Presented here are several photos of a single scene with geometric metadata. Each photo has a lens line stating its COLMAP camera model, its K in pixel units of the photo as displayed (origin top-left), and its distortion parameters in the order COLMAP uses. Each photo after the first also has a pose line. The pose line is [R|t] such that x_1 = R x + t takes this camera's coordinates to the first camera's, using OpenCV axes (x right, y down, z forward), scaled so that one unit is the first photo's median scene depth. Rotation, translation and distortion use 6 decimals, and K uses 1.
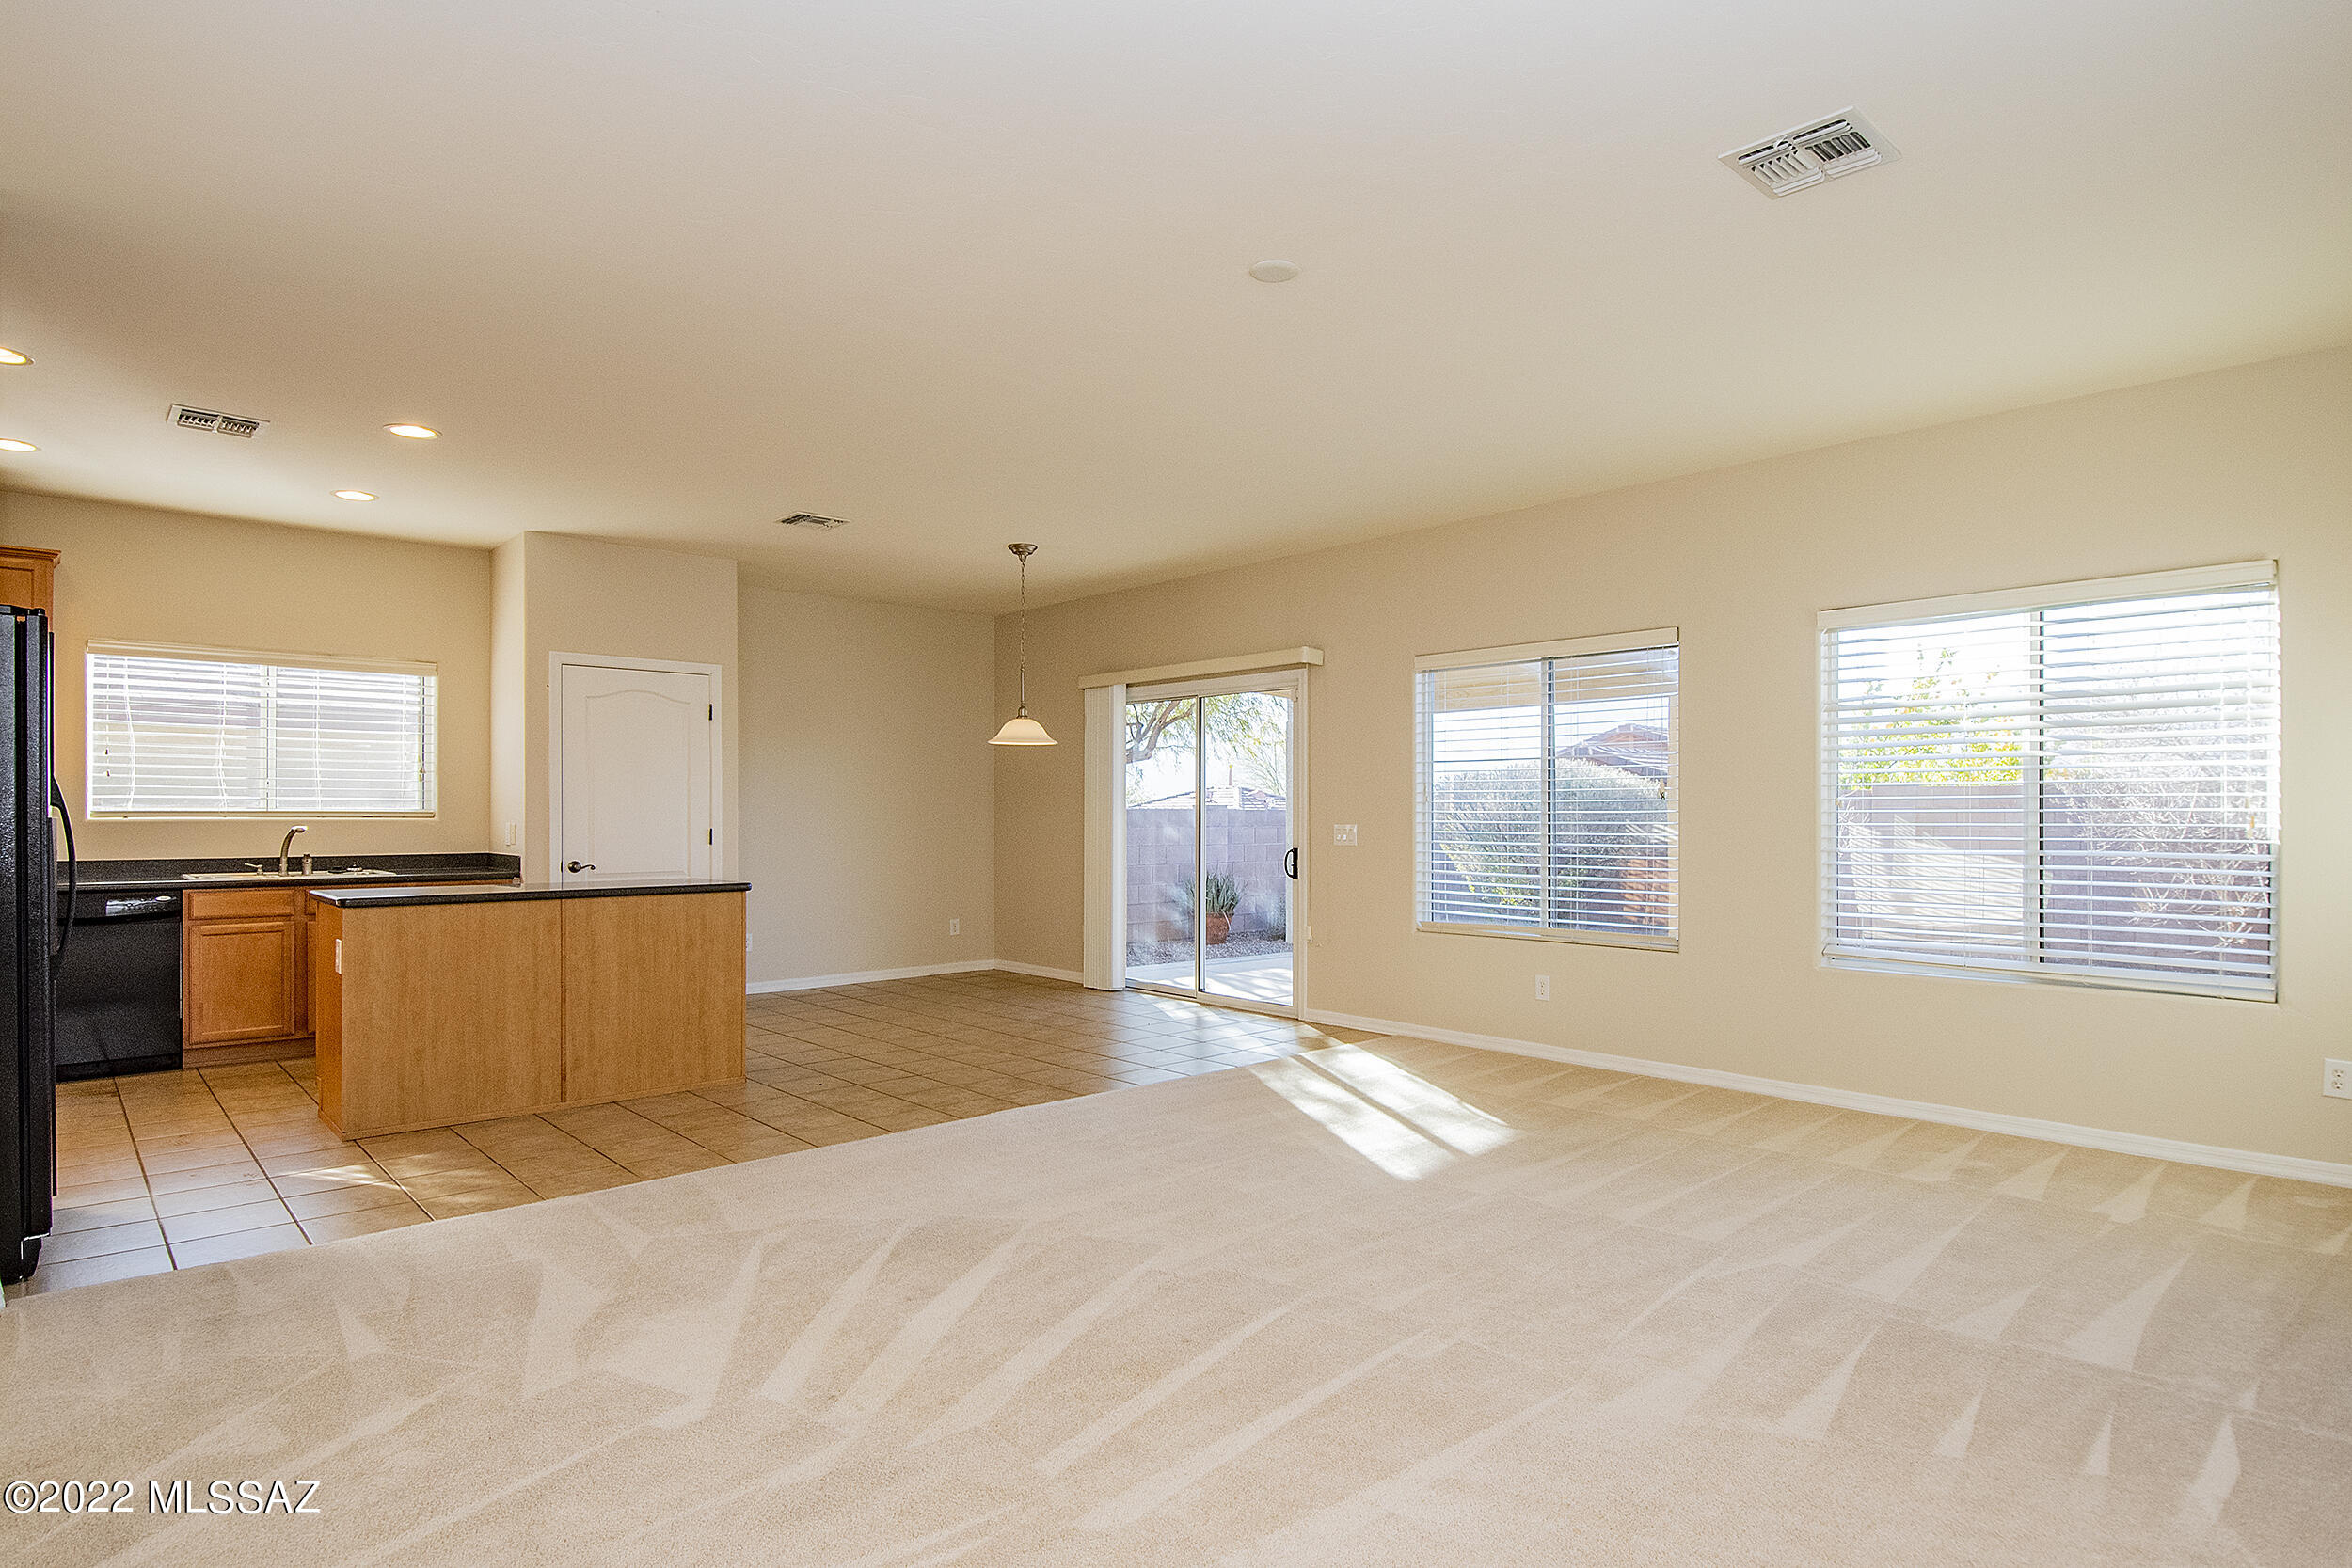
lens RADIAL K [[1281.7, 0, 1182.6], [0, 1281.7, 795.3], [0, 0, 1]] dist [0.013648, -0.020155]
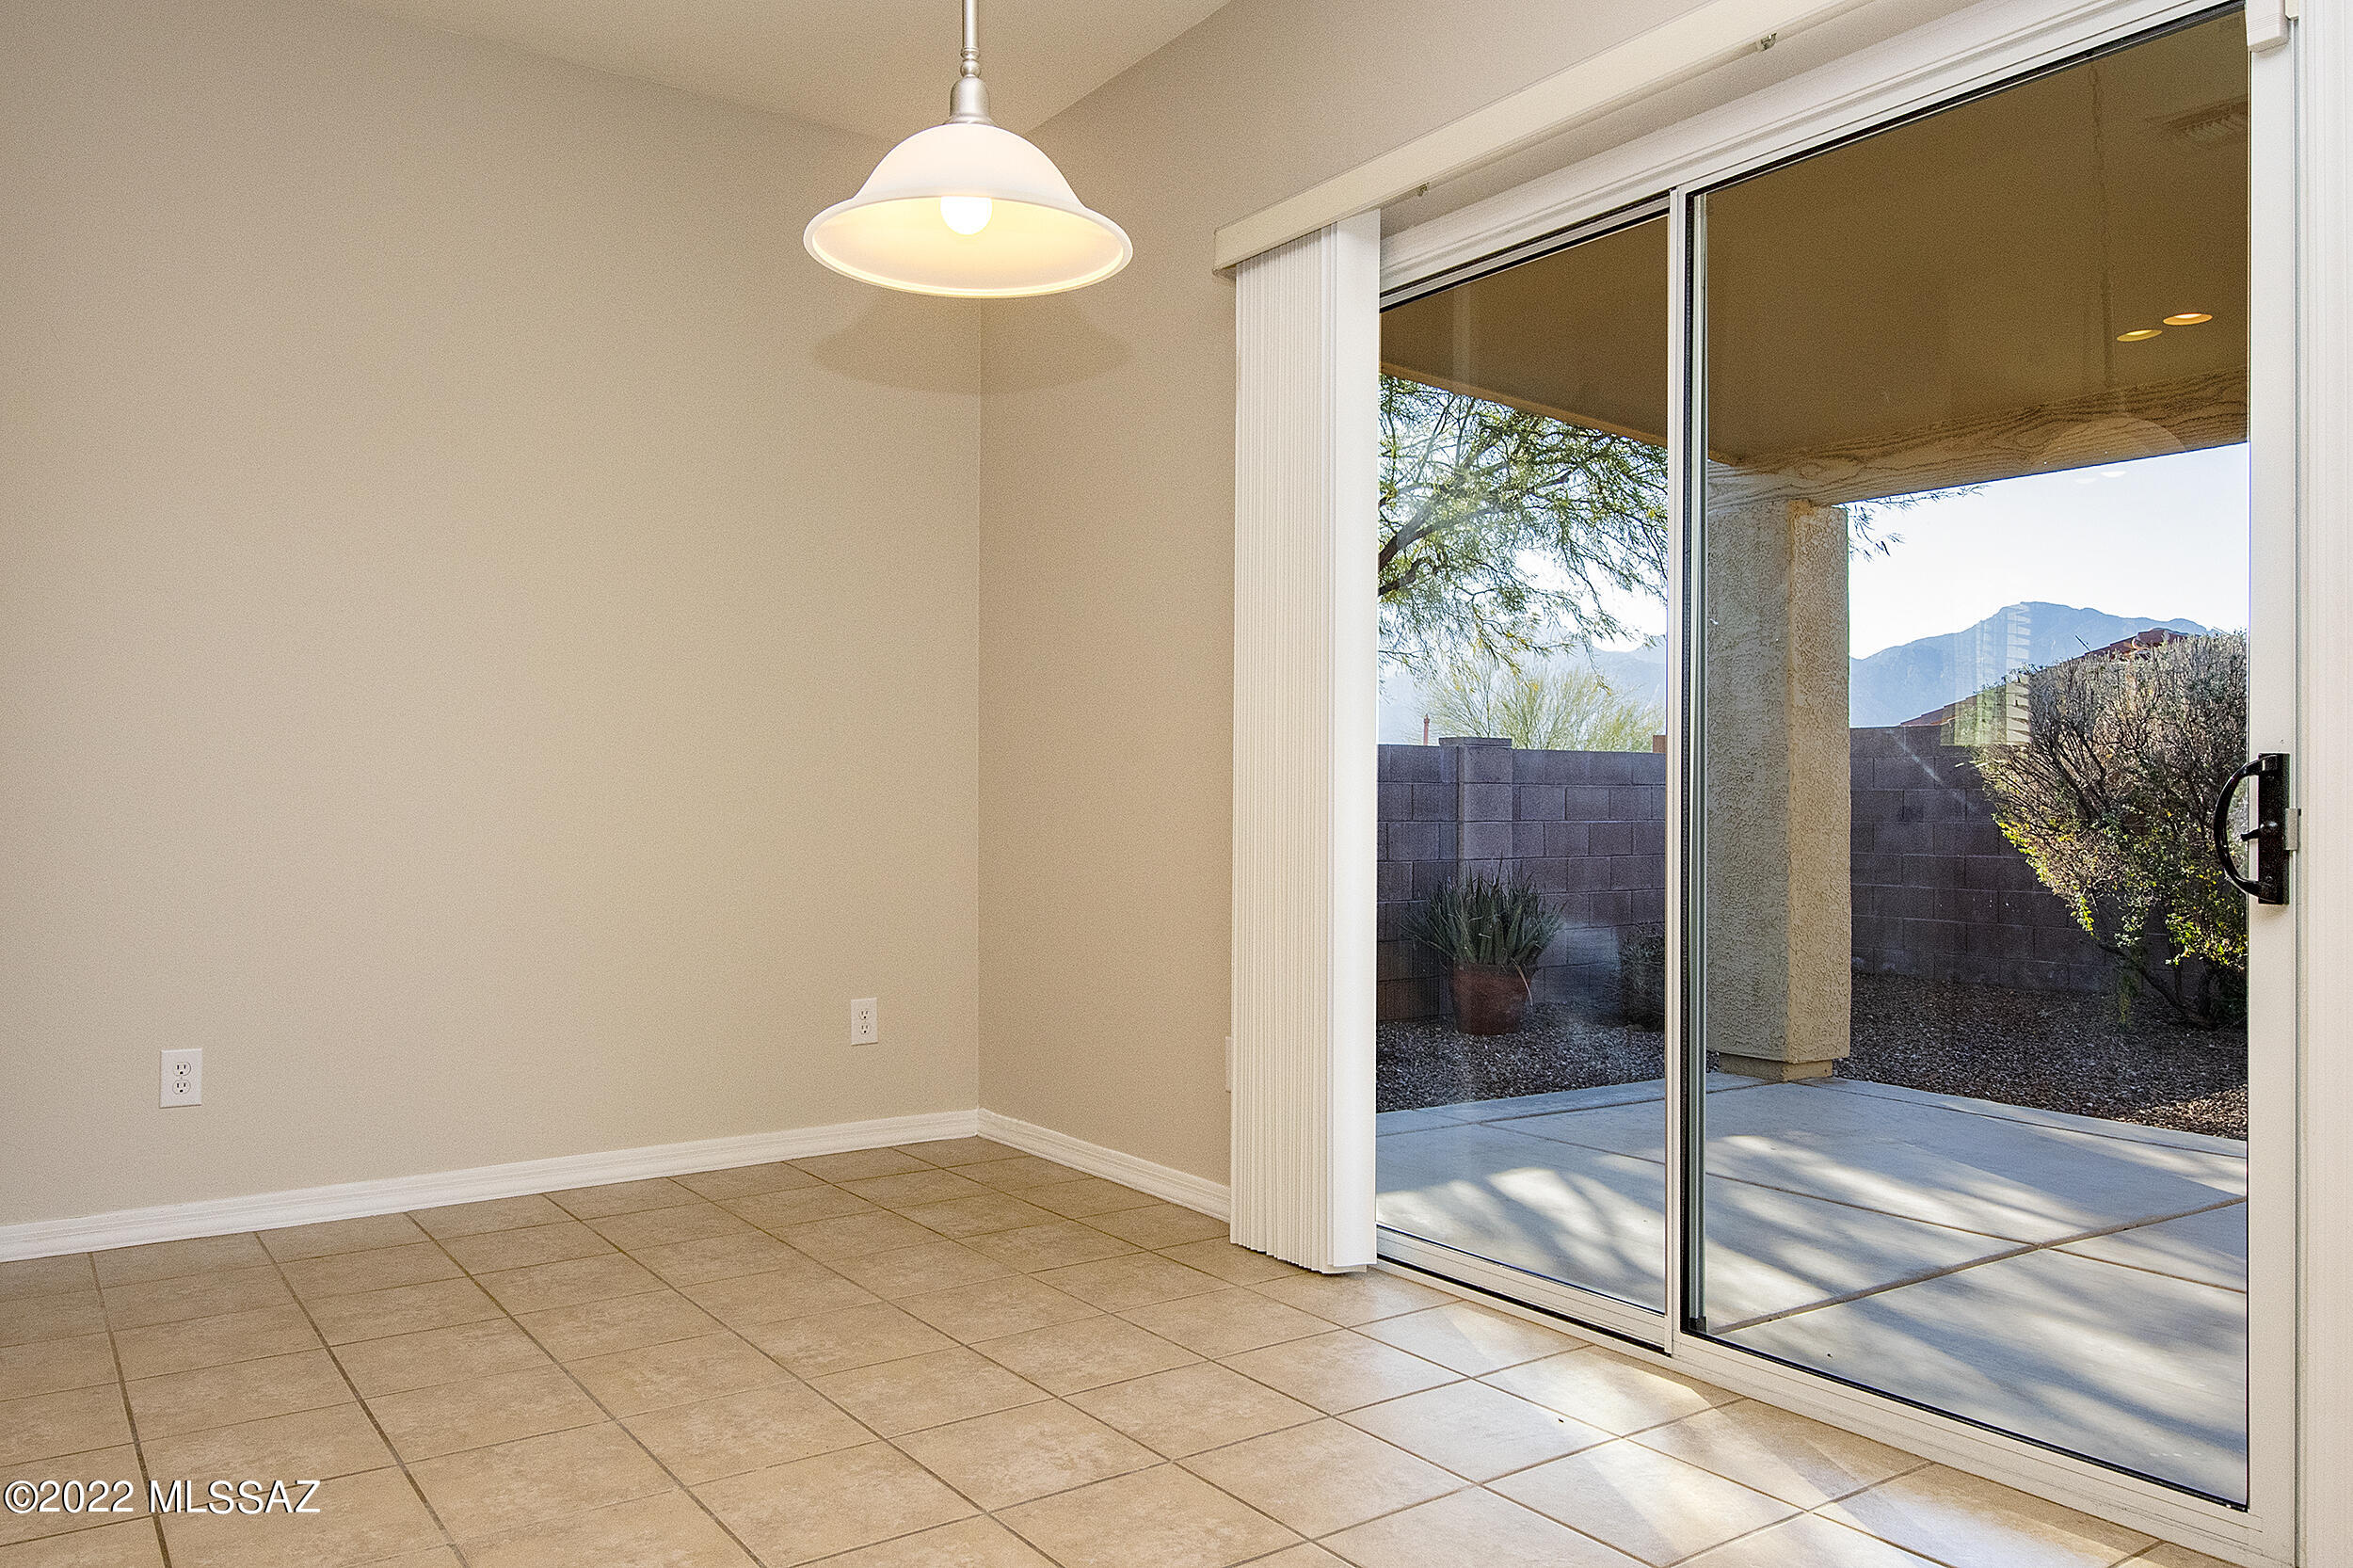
lens RADIAL K [[1651.1, 0, 1173.2], [0, 1651.1, 785.1], [0, 0, 1]] dist [-0.000895, -0.000105]
pose [[0.994903, 0.005277, -0.100702, -0.050847], [-0.004952, 0.999982, 0.003481, 0.038759], [0.100719, -0.002964, 0.994911, 0.593298]]
